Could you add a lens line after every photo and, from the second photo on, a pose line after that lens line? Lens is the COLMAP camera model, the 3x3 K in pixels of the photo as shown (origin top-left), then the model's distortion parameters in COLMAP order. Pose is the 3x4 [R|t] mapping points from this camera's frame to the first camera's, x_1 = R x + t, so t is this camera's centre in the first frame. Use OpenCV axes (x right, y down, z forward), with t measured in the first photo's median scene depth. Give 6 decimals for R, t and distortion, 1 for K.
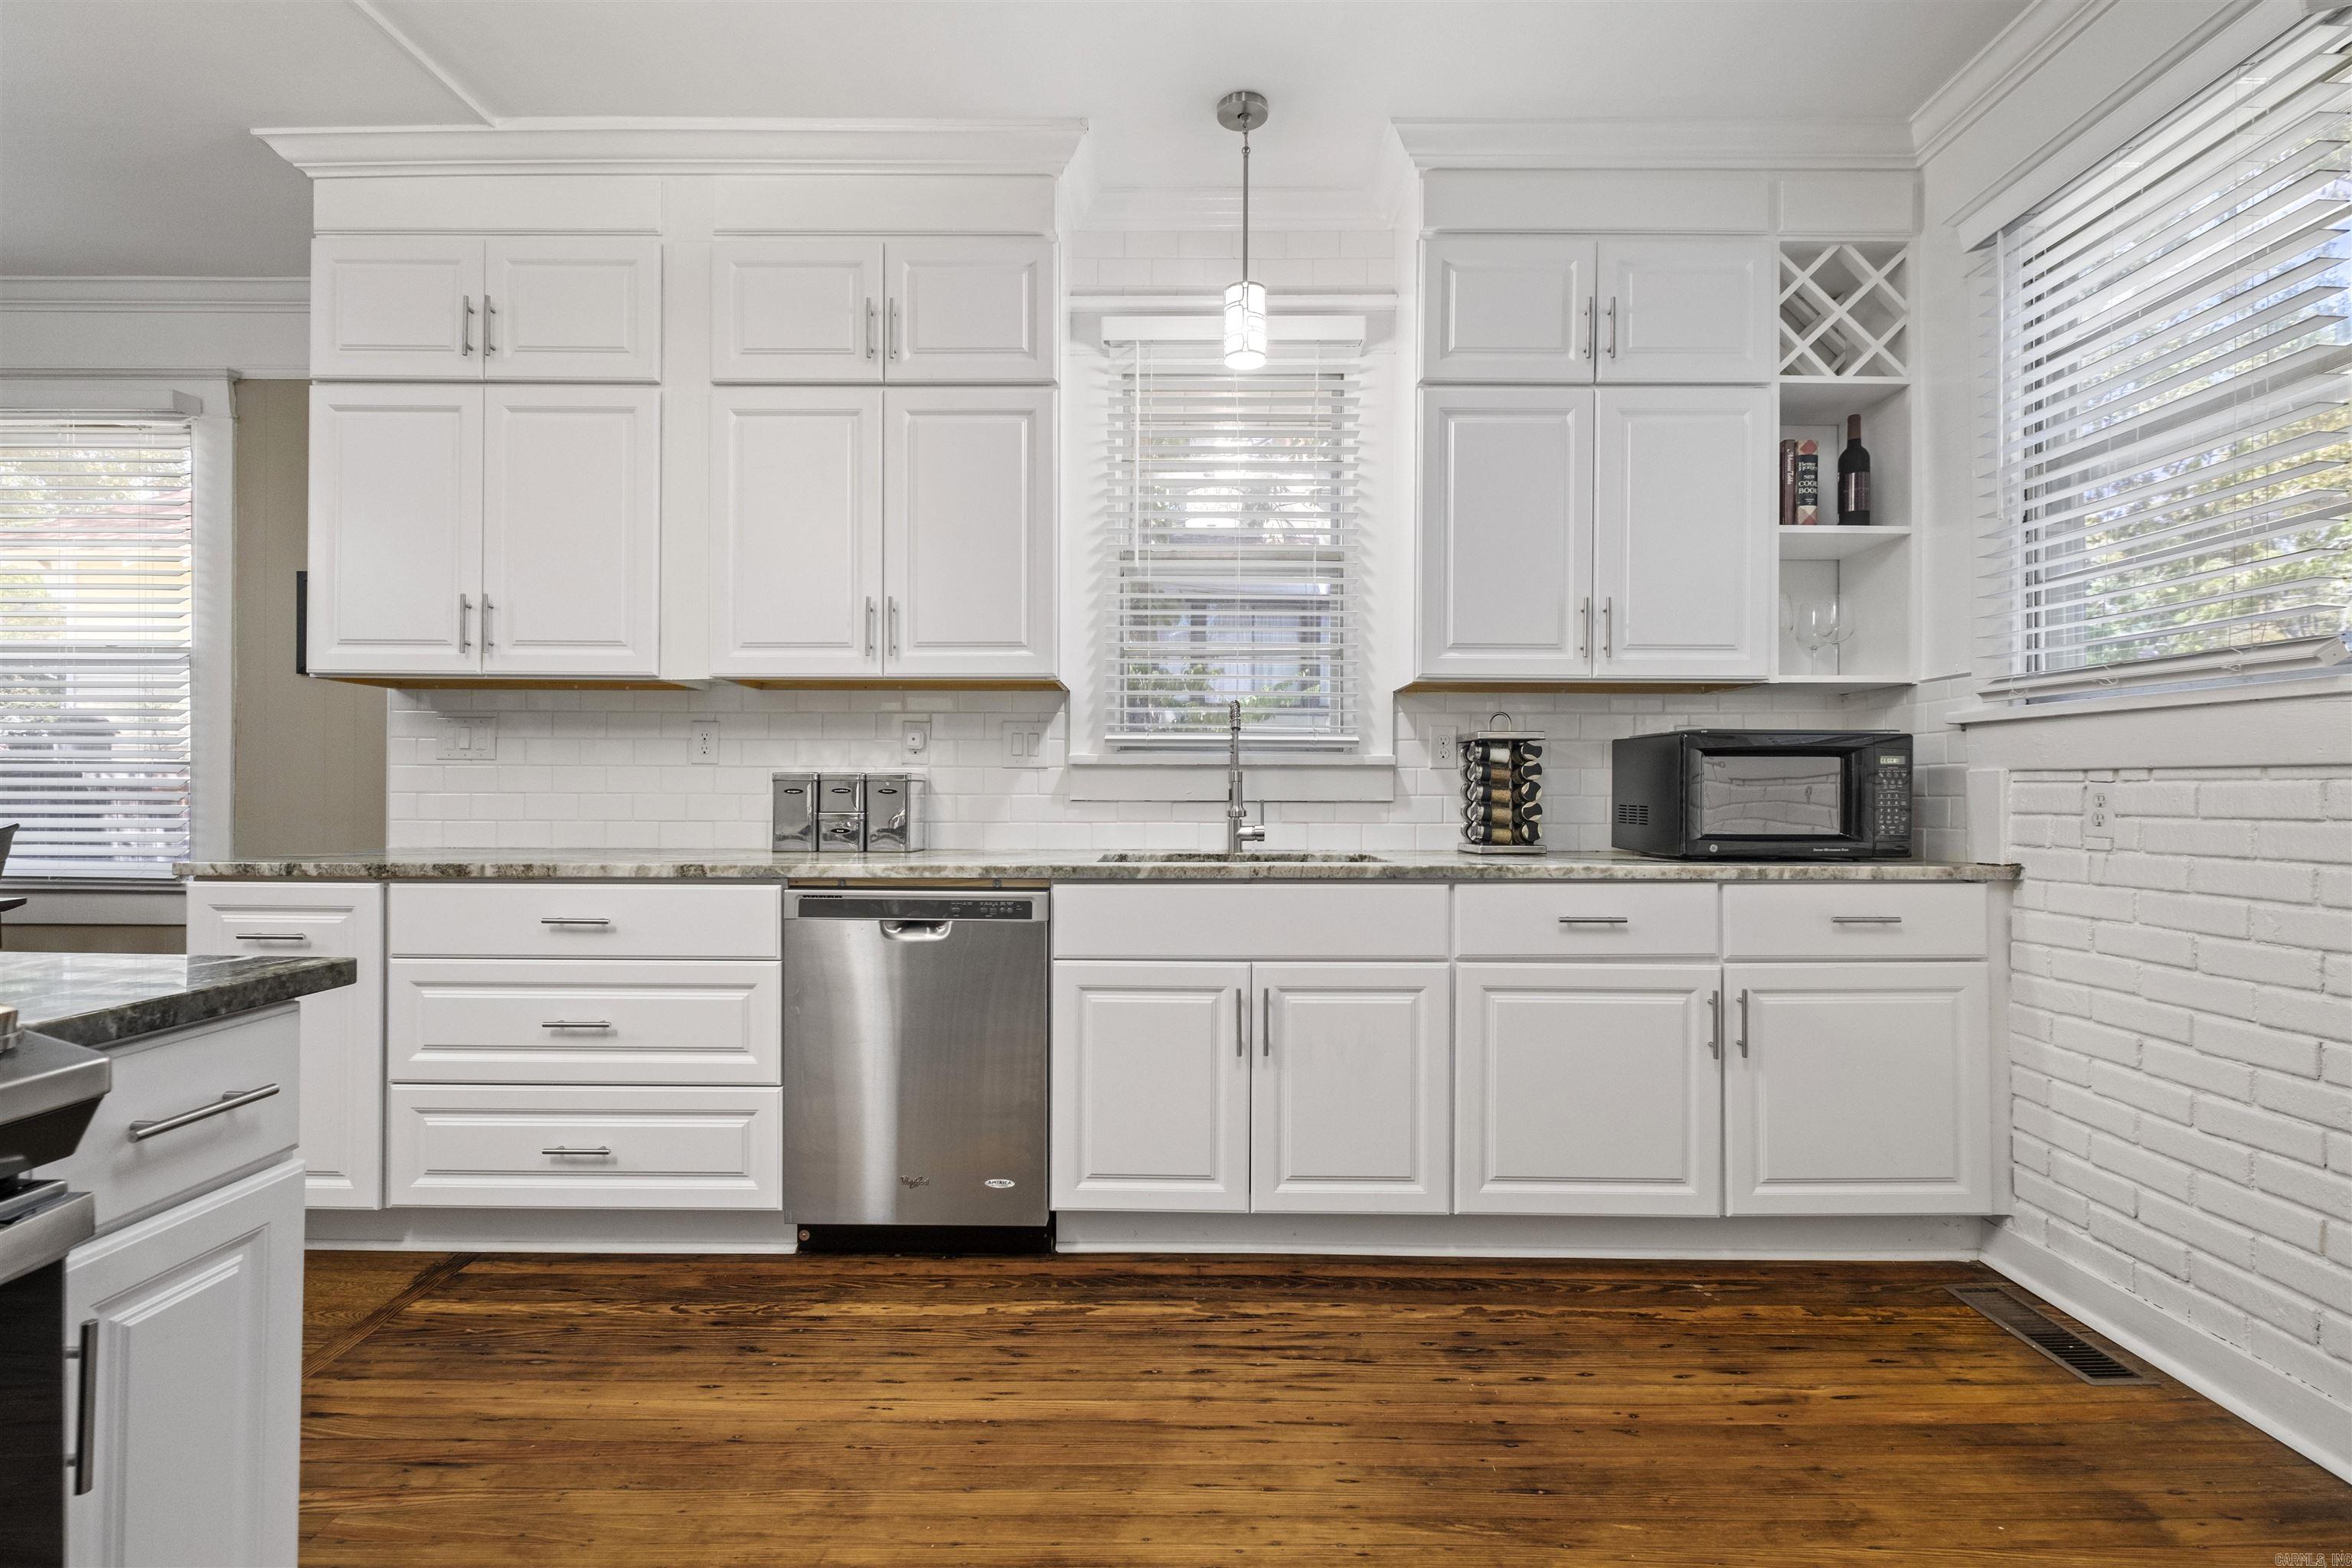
lens RADIAL K [[1037.6, 0, 1156.4], [0, 1037.6, 772.0], [0, 0, 1]] dist [-0.003670, -0.000809]
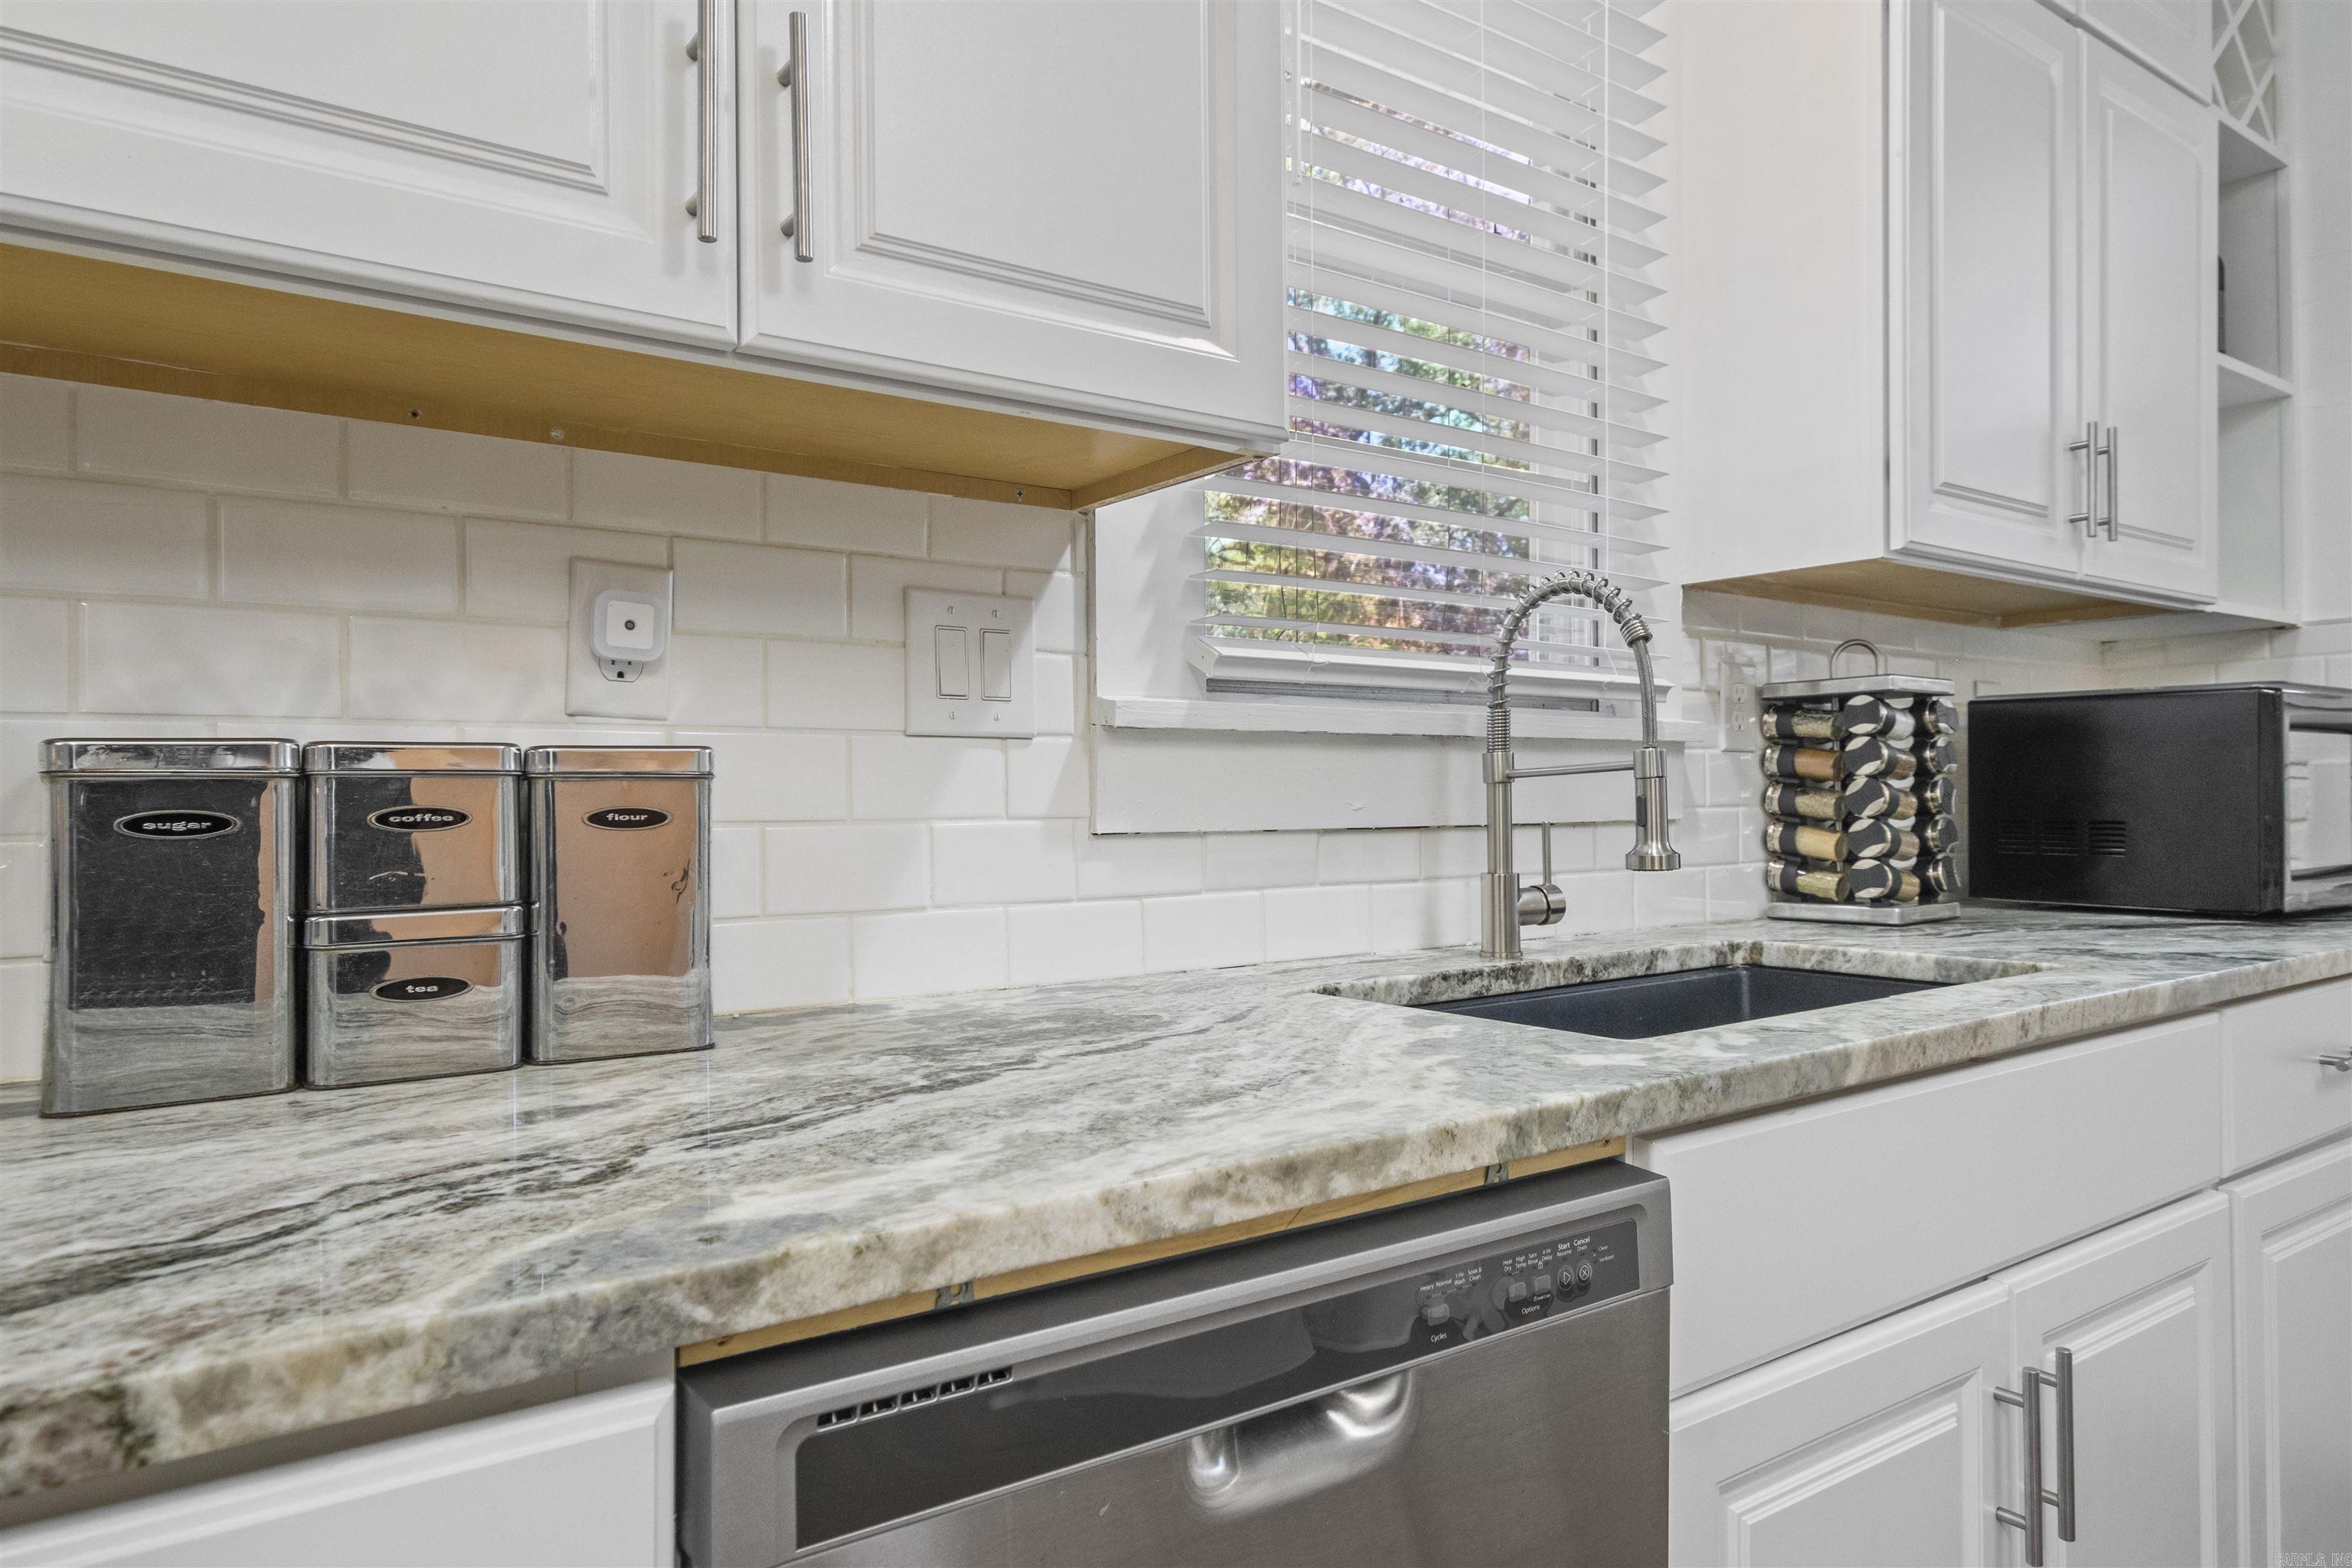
lens RADIAL K [[1462.7, 0, 1159.5], [0, 1462.7, 777.3], [0, 0, 1]] dist [0.004339, 0.002481]
pose [[0.808709, -0.001049, 0.588209, -0.395879], [-0.004095, 0.999964, 0.007414, 0.005961], [-0.588195, -0.008404, 0.808675, 0.683486]]
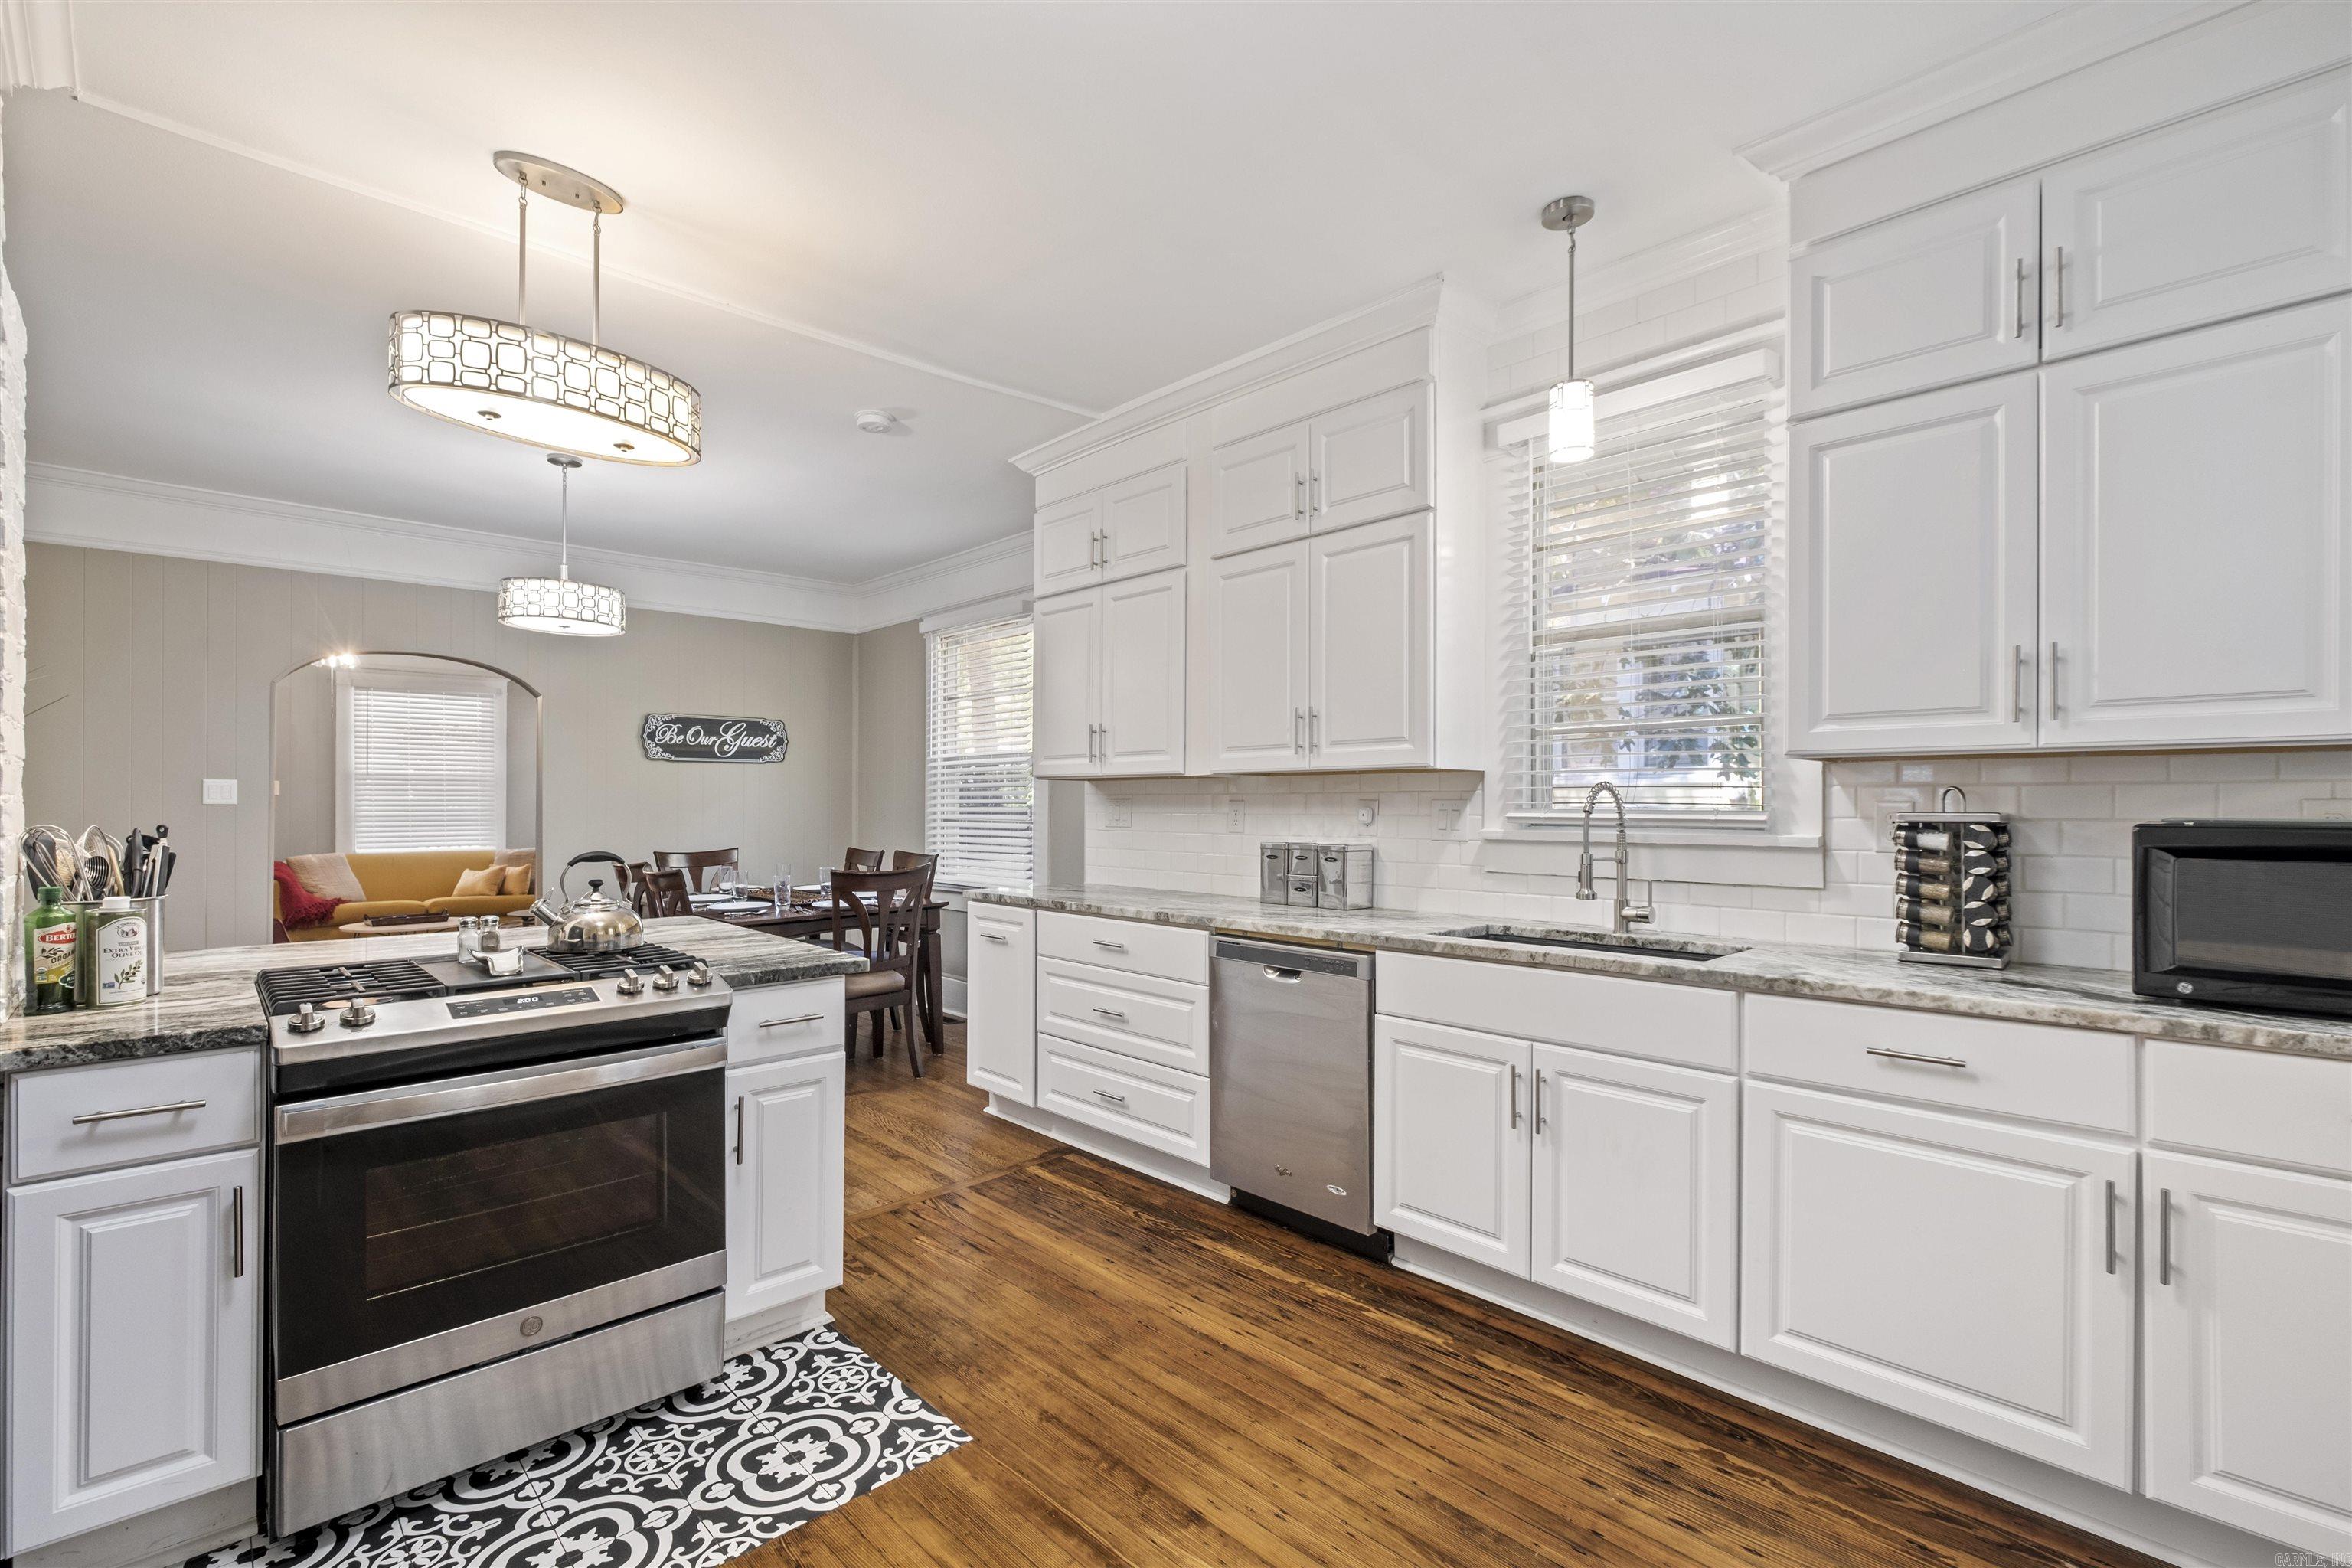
lens RADIAL K [[1037.6, 0, 1168.3], [0, 1037.6, 779.2], [0, 0, 1]] dist [-0.003670, -0.000809]
pose [[0.695171, -0.020417, -0.718554, 0.536762], [0.012283, 0.999788, -0.016525, -0.063808], [0.718739, 0.002662, 0.695275, 0.001018]]
